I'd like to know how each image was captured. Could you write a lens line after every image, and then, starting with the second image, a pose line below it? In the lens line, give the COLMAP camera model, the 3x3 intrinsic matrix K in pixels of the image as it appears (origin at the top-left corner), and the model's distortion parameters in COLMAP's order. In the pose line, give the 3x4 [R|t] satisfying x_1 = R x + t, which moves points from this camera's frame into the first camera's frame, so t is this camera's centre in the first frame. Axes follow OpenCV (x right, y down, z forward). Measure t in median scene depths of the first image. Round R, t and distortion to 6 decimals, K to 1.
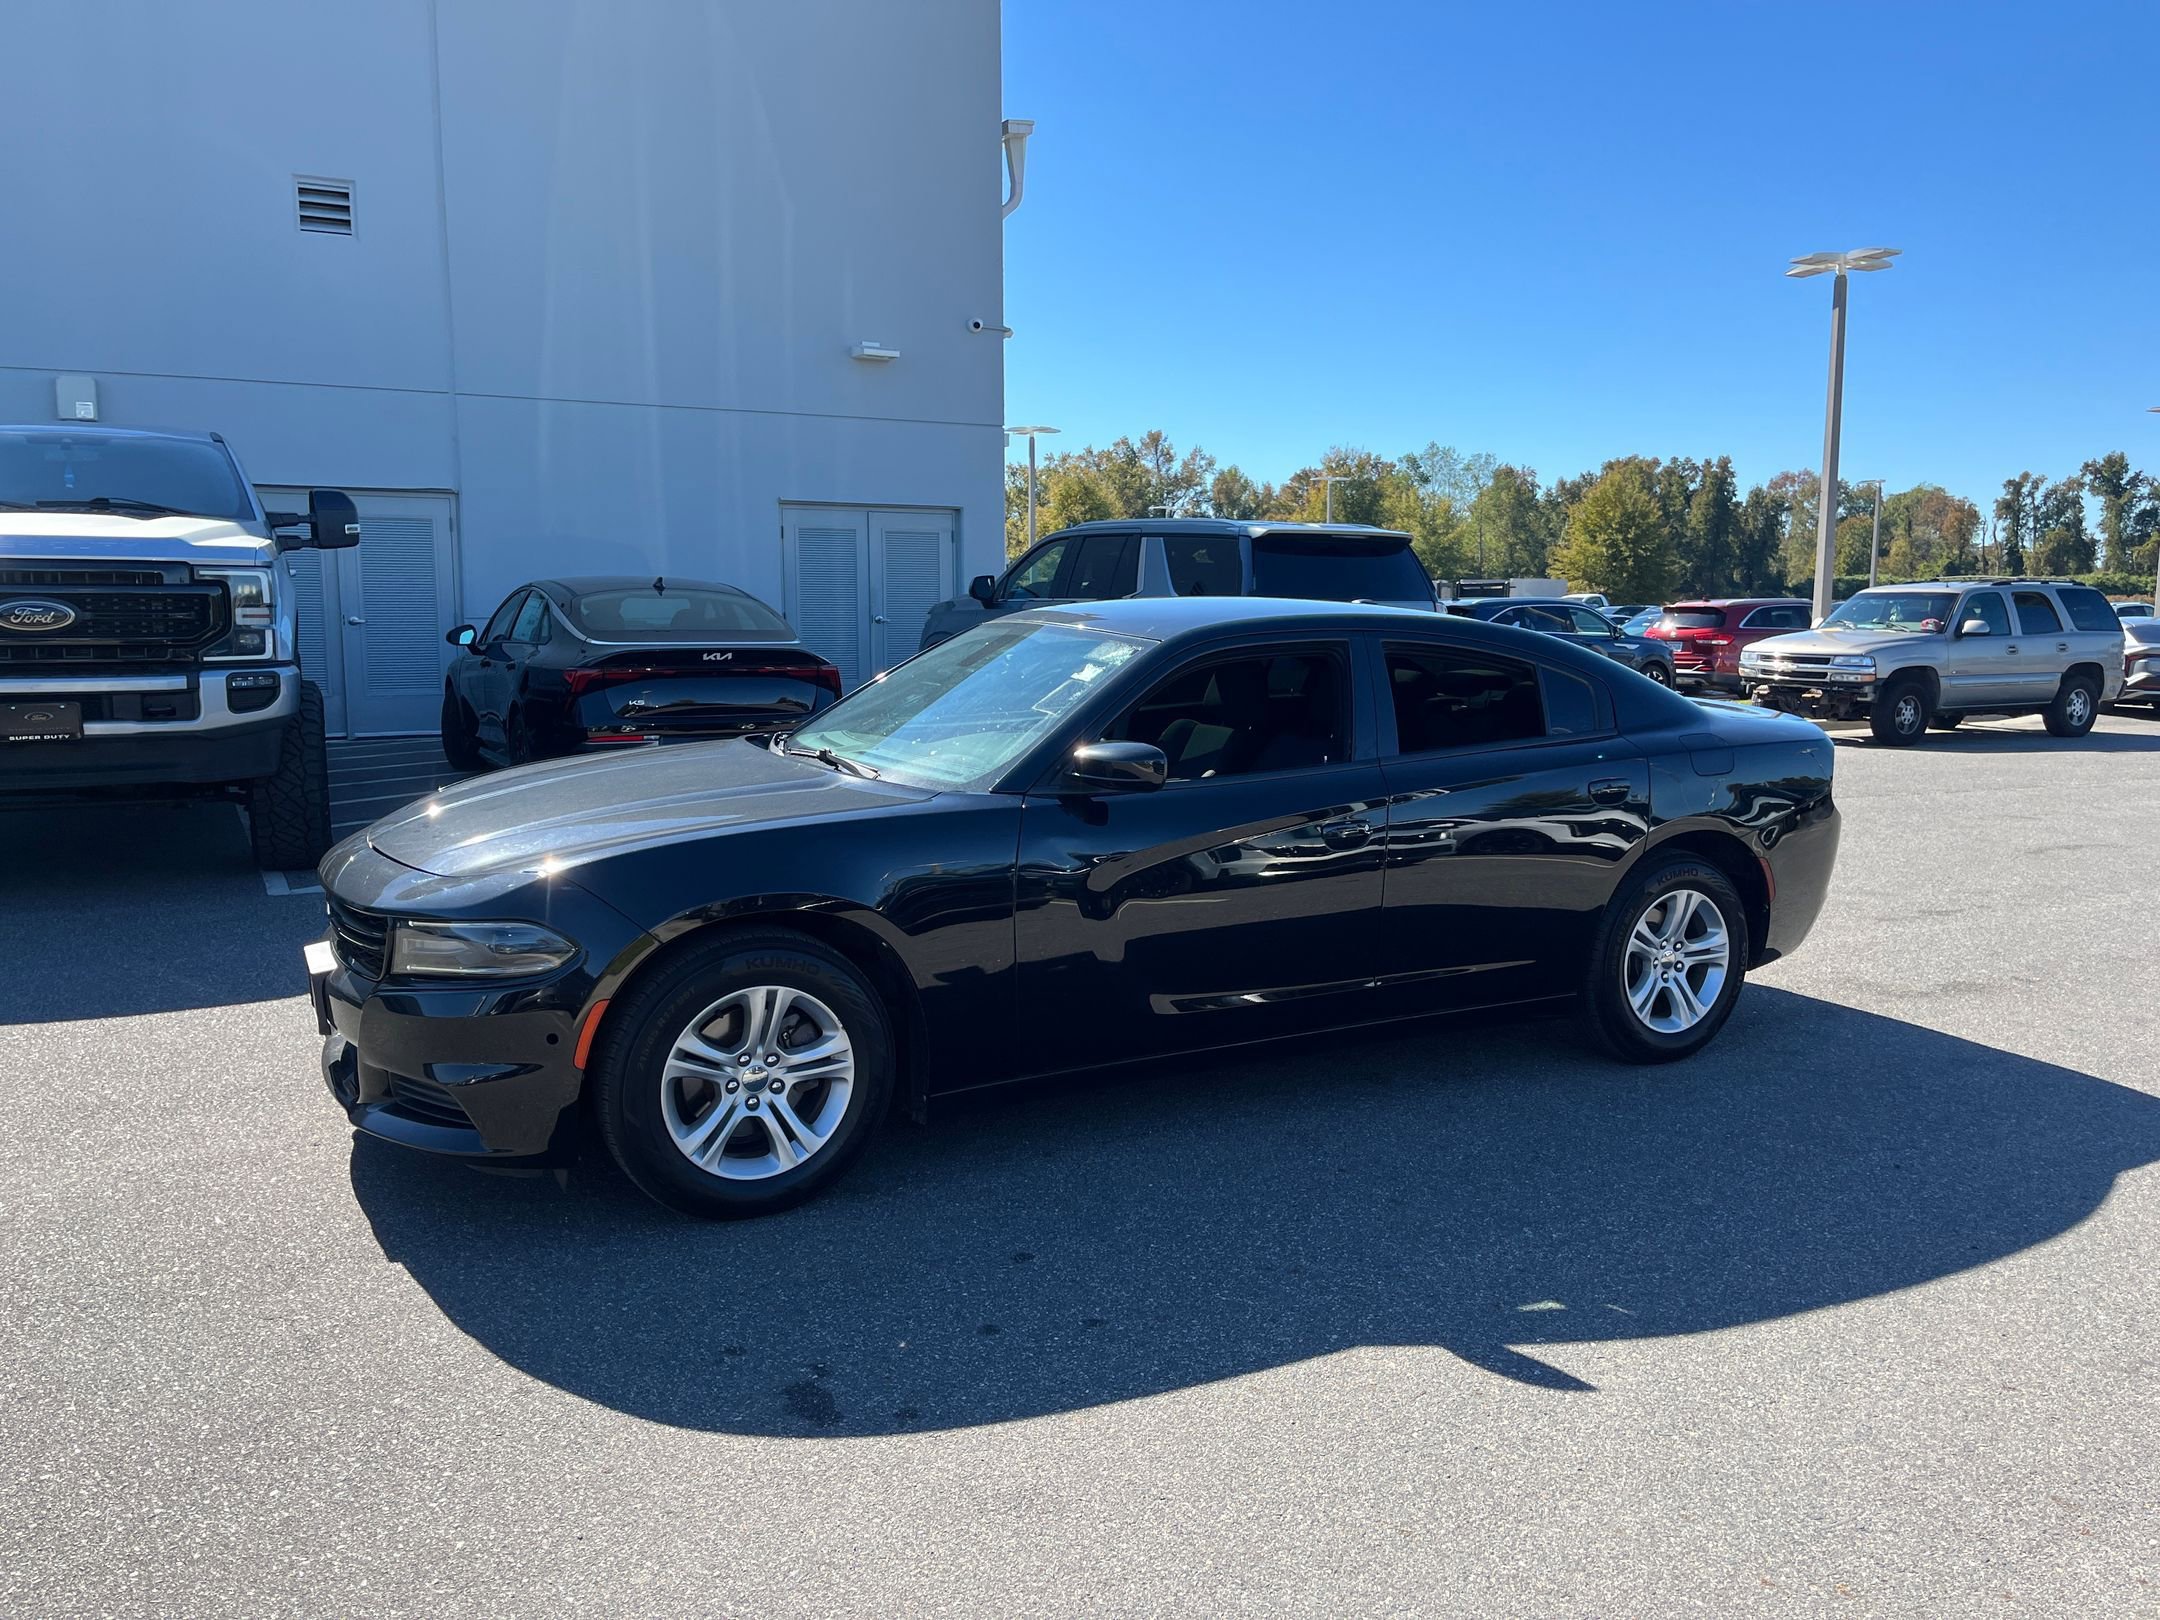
lens RADIAL K [[1639.6, 0, 1070.3], [0, 1639.6, 838.0], [0, 0, 1]] dist [0.070090, -0.096734]
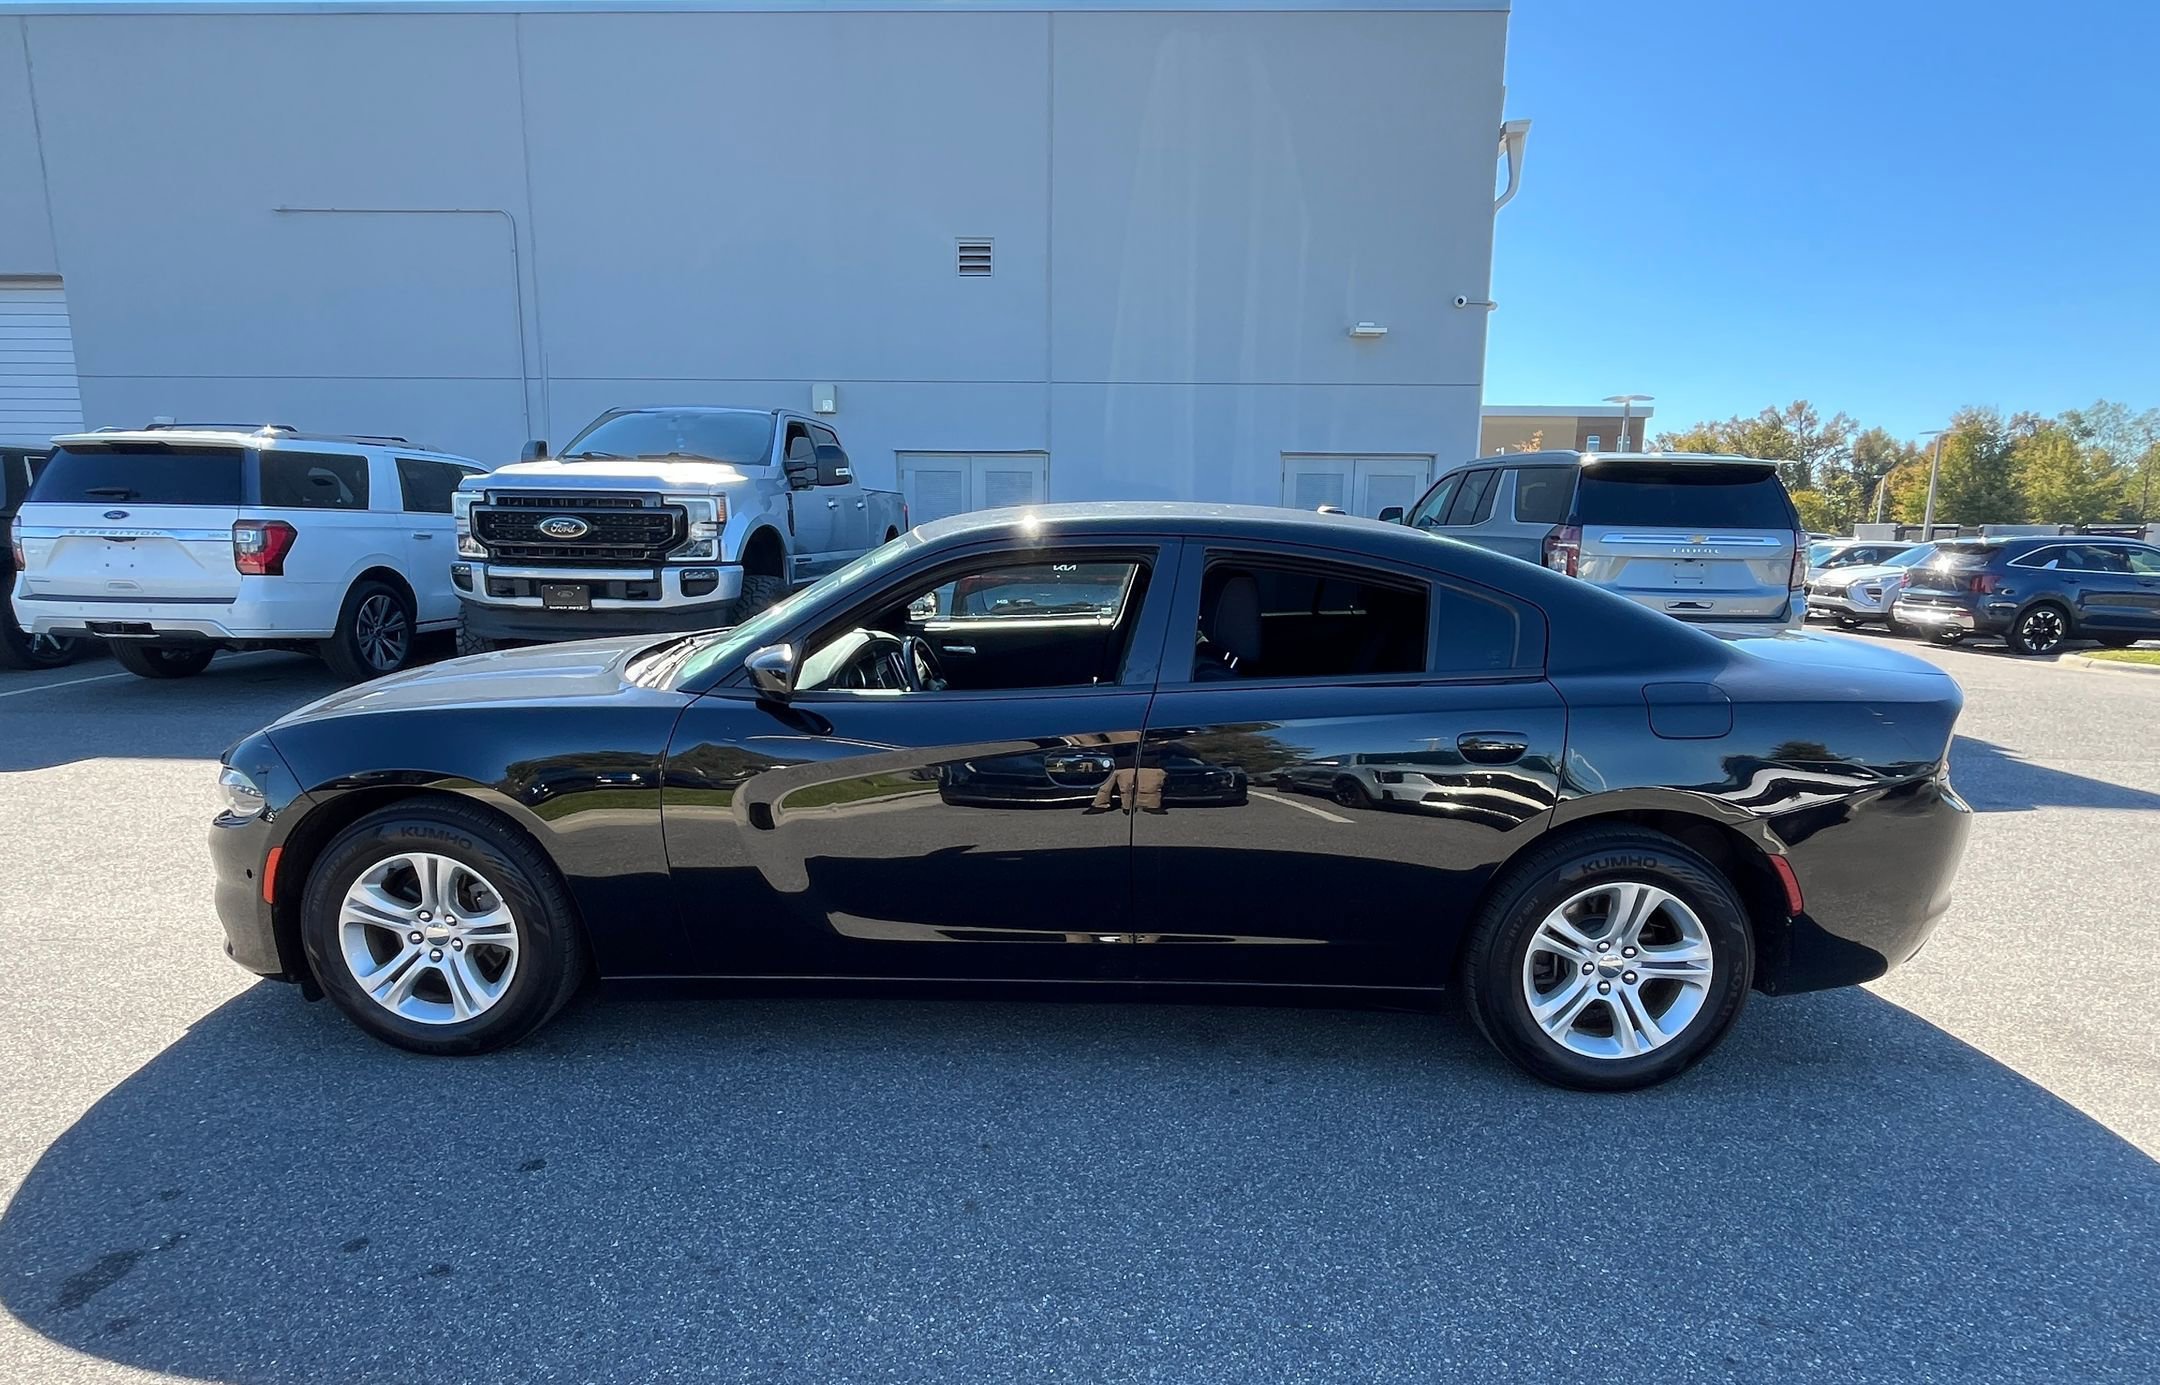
lens RADIAL K [[1122.5, 0, 1067.0], [0, 1122.5, 764.9], [0, 0, 1]] dist [-0.005195, 0.002698]
pose [[0.867627, 0.107208, -0.485520, 0.287758], [-0.079916, 0.993851, 0.076643, -0.031315], [0.490751, -0.027697, 0.870859, 0.306066]]
